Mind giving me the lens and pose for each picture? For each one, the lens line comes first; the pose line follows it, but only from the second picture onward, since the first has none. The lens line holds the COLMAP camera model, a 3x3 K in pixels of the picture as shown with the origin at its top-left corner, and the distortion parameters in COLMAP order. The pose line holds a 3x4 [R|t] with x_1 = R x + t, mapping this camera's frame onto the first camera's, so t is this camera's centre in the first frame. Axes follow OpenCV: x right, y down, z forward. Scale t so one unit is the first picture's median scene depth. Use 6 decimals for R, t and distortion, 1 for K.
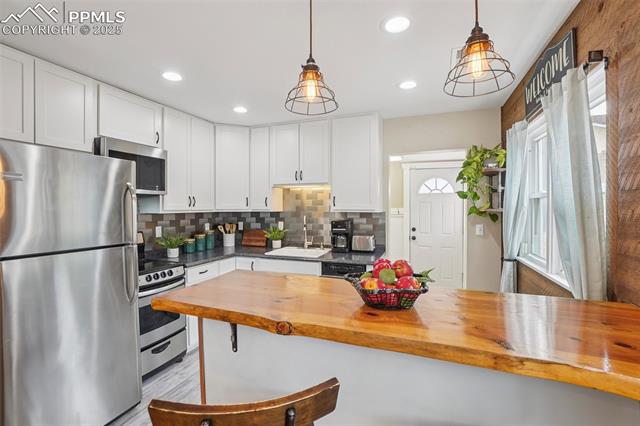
lens RADIAL K [[292.6, 0, 318.5], [0, 292.6, 209.4], [0, 0, 1]] dist [-0.029012, -0.000173]
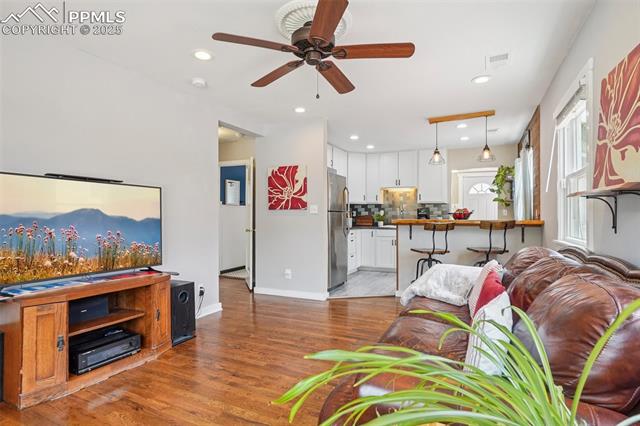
lens RADIAL K [[338.4, 0, 321.0], [0, 338.4, 215.3], [0, 0, 1]] dist [0.002347, 0.000241]
pose [[0.996838, 0.003072, -0.079398, -0.334611], [-0.003738, 0.999959, -0.008238, 0.090053], [0.079369, 0.008509, 0.996809, -0.956145]]
